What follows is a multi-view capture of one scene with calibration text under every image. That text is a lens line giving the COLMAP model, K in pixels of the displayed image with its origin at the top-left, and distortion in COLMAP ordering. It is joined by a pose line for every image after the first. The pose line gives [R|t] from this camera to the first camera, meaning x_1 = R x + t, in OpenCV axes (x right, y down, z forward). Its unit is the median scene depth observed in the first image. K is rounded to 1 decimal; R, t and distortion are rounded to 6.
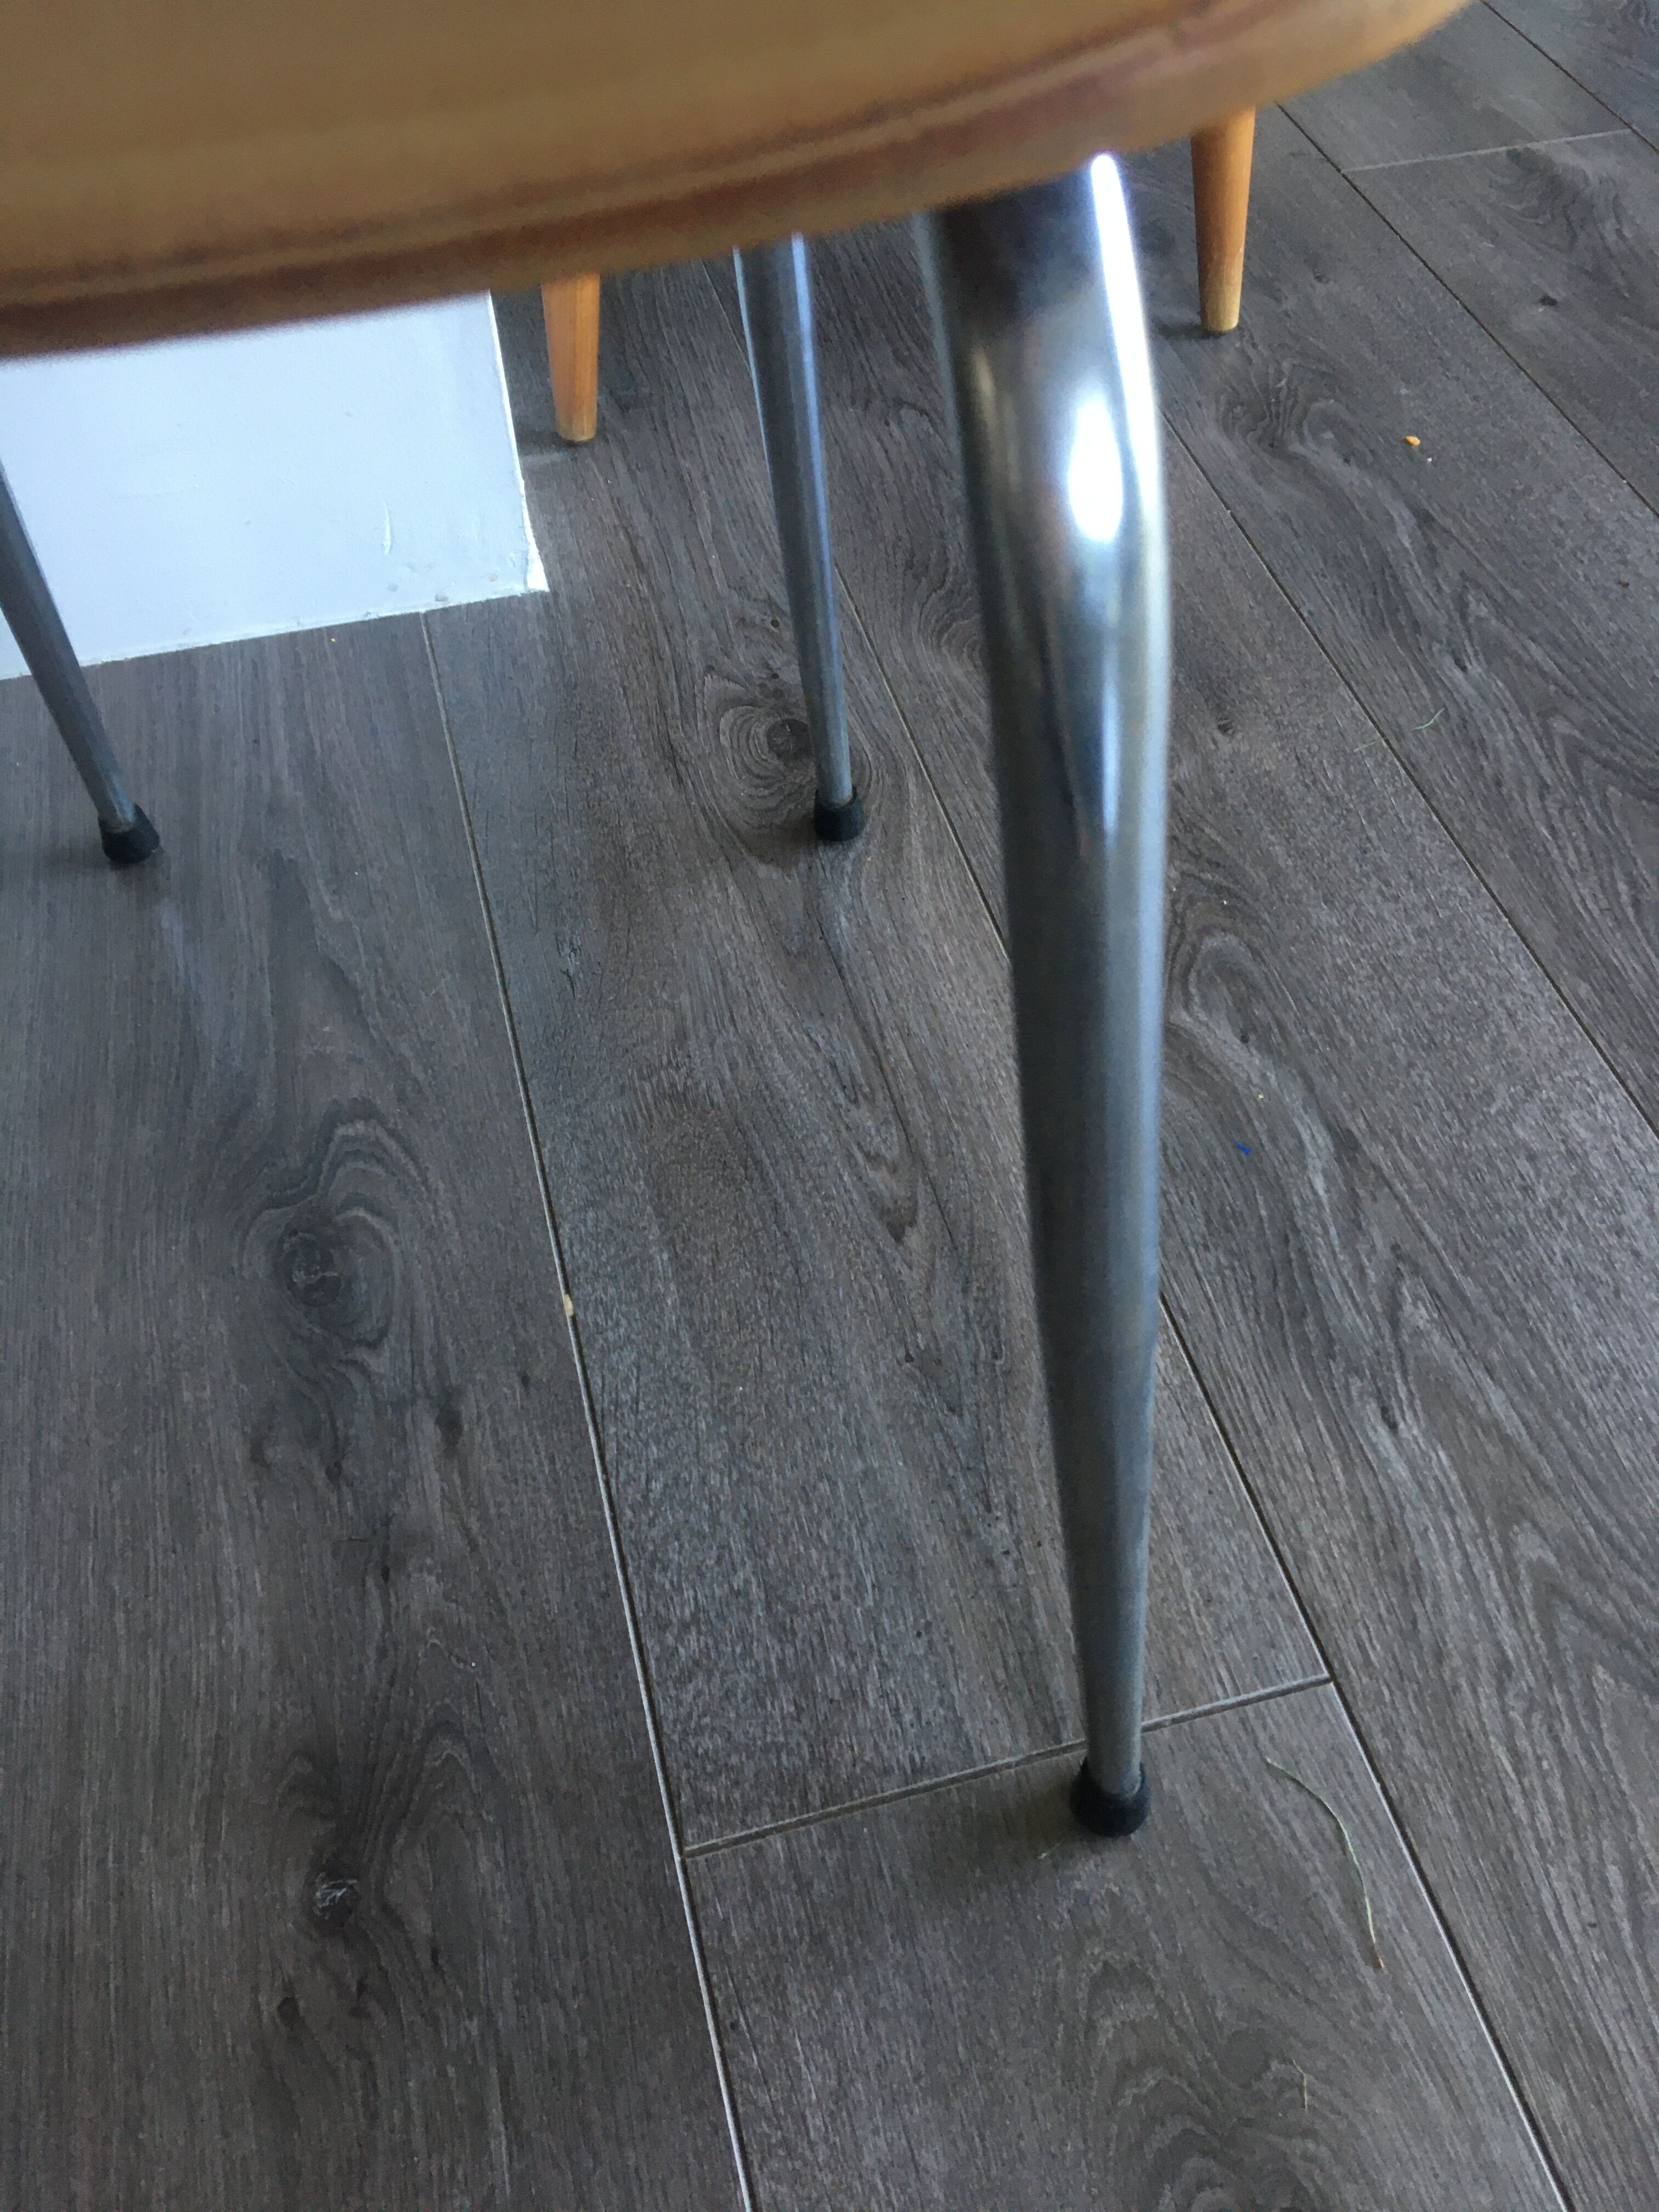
lens RADIAL K [[1813.3, 0, 796.1], [0, 1813.3, 1105.2], [0, 0, 1]] dist [0.060468, -0.086044]
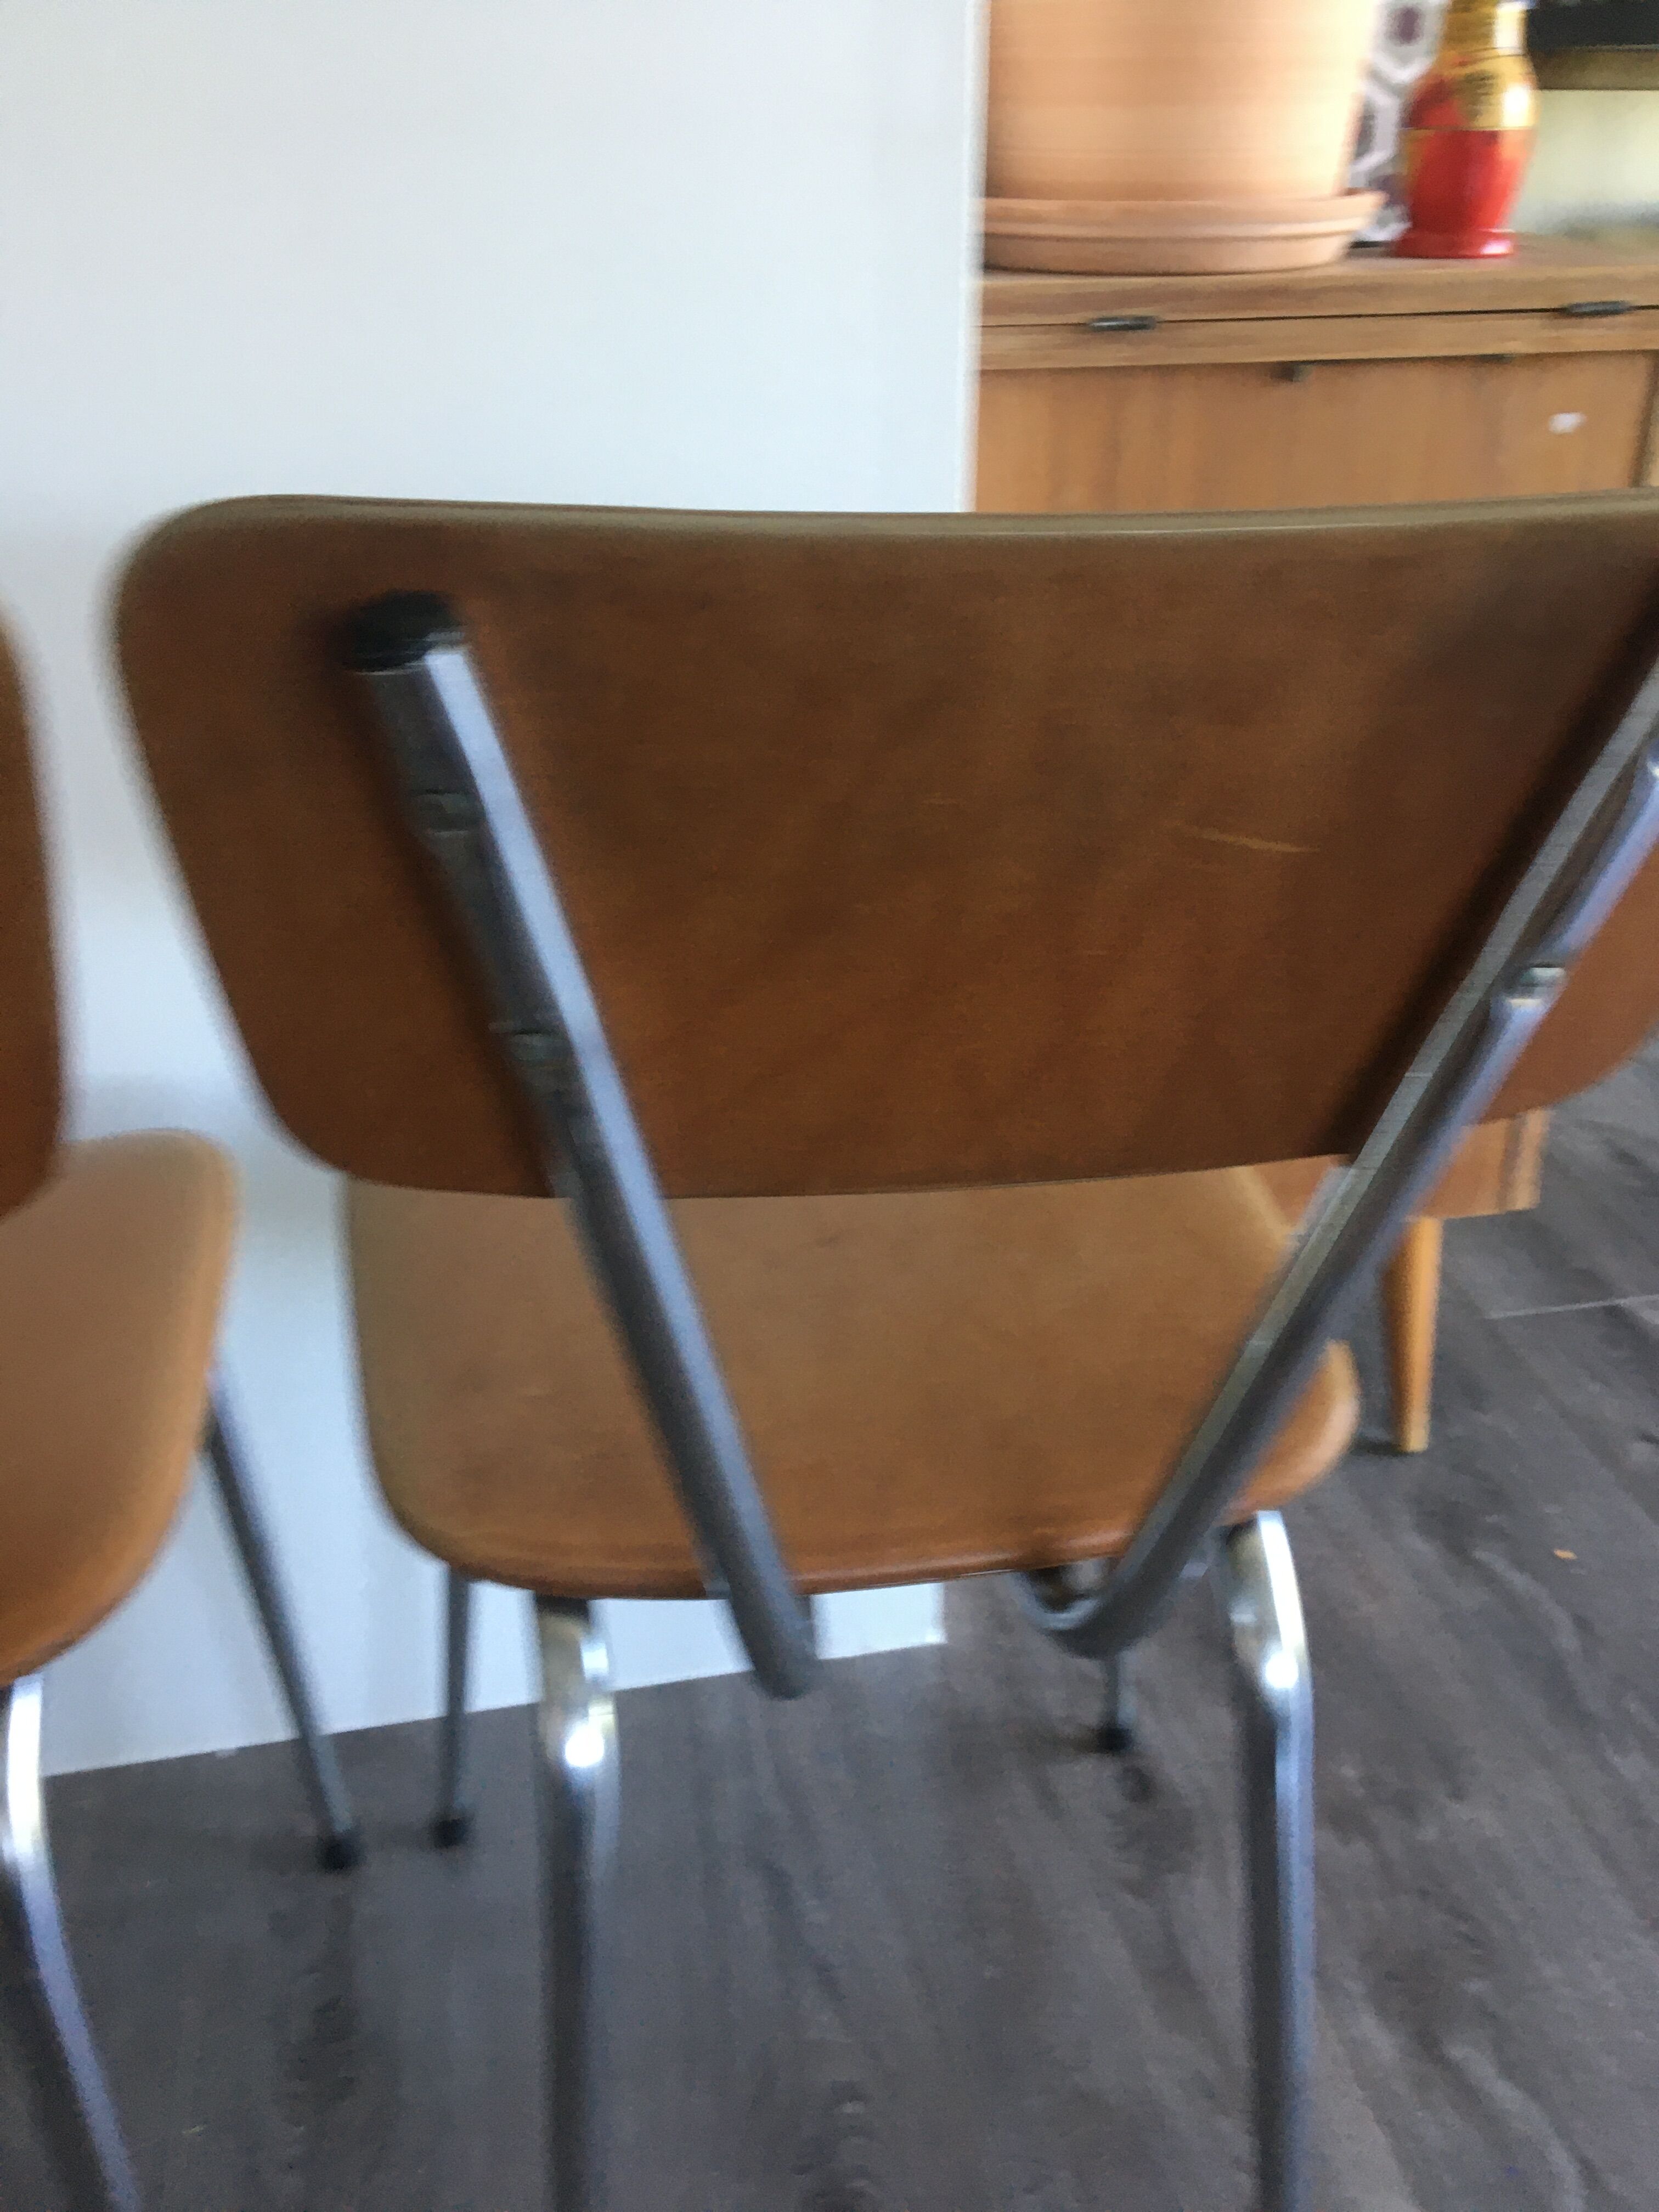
lens RADIAL K [[1813.3, 0, 796.1], [0, 1813.3, 1105.2], [0, 0, 1]] dist [0.060468, -0.086044]
pose [[0.997444, 0.038303, -0.060315, -0.215485], [-0.059107, 0.916612, -0.395383, -0.123614], [0.040141, 0.397938, 0.916534, -0.533594]]
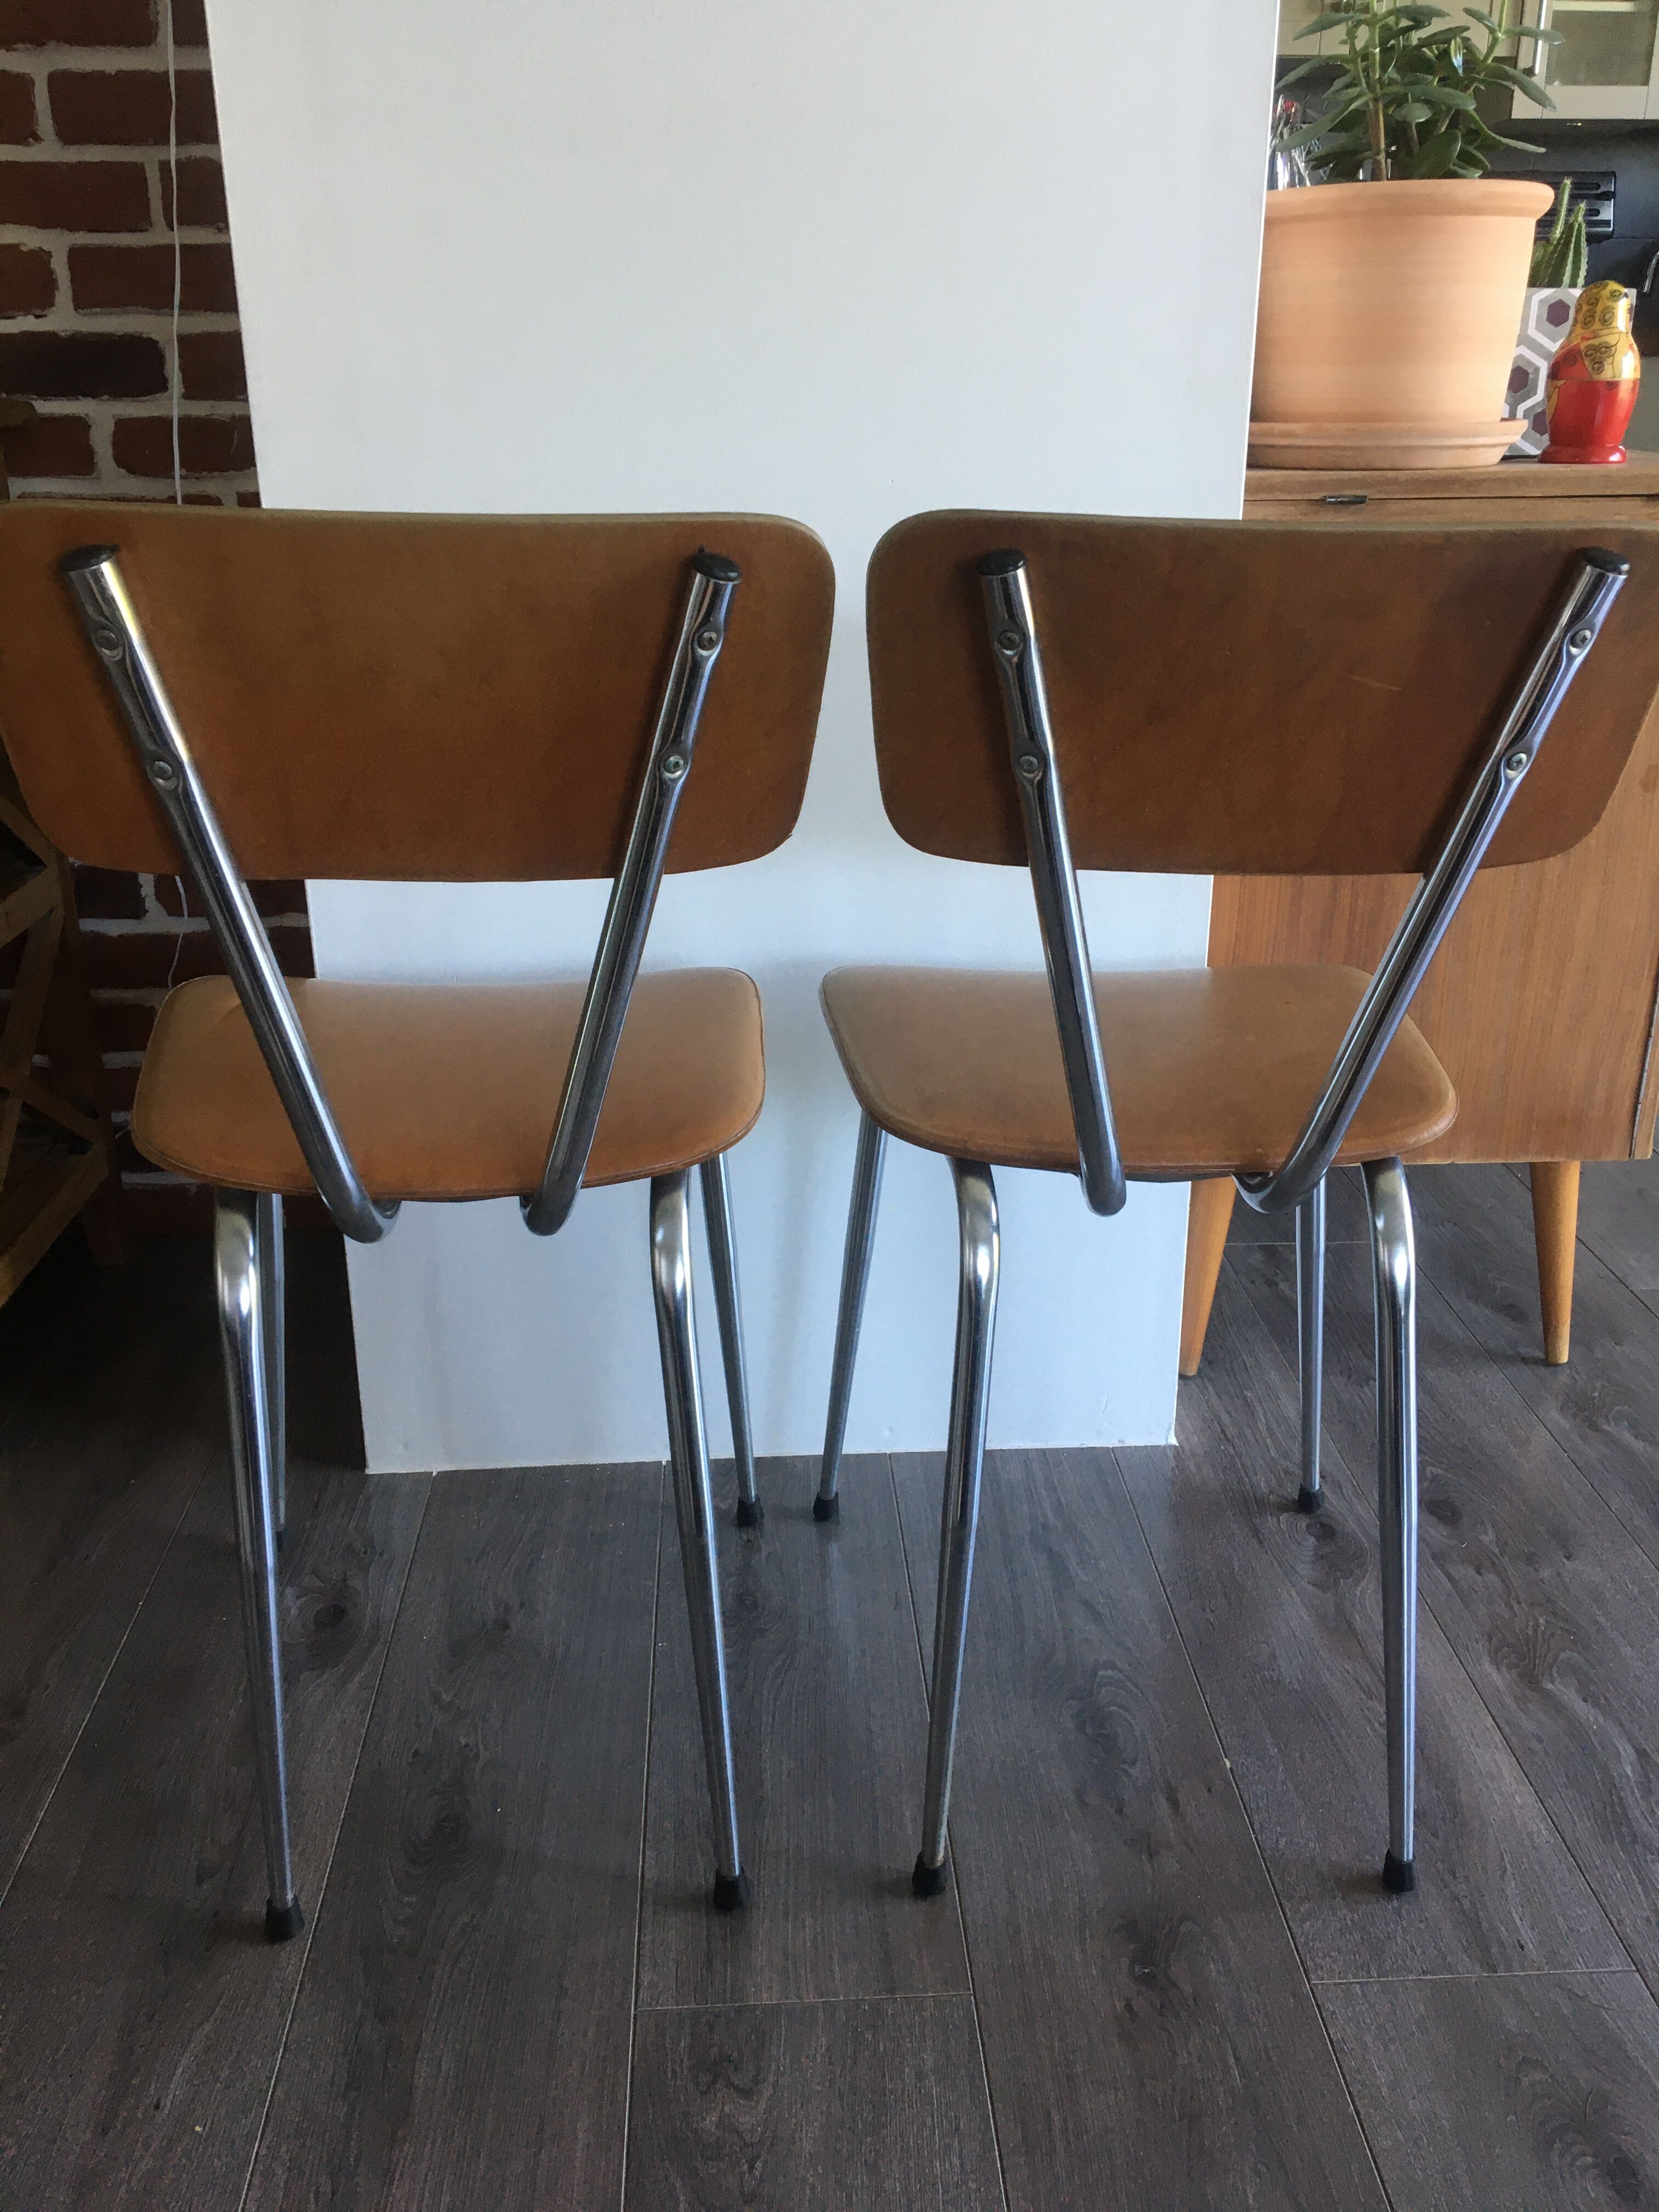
lens RADIAL K [[1813.3, 0, 796.1], [0, 1813.3, 1105.2], [0, 0, 1]] dist [0.060468, -0.086044]
pose [[0.977421, 0.084101, -0.193843, -0.226308], [-0.170393, 0.856223, -0.487697, 0.480071], [0.124957, 0.509715, 0.851221, -0.988817]]
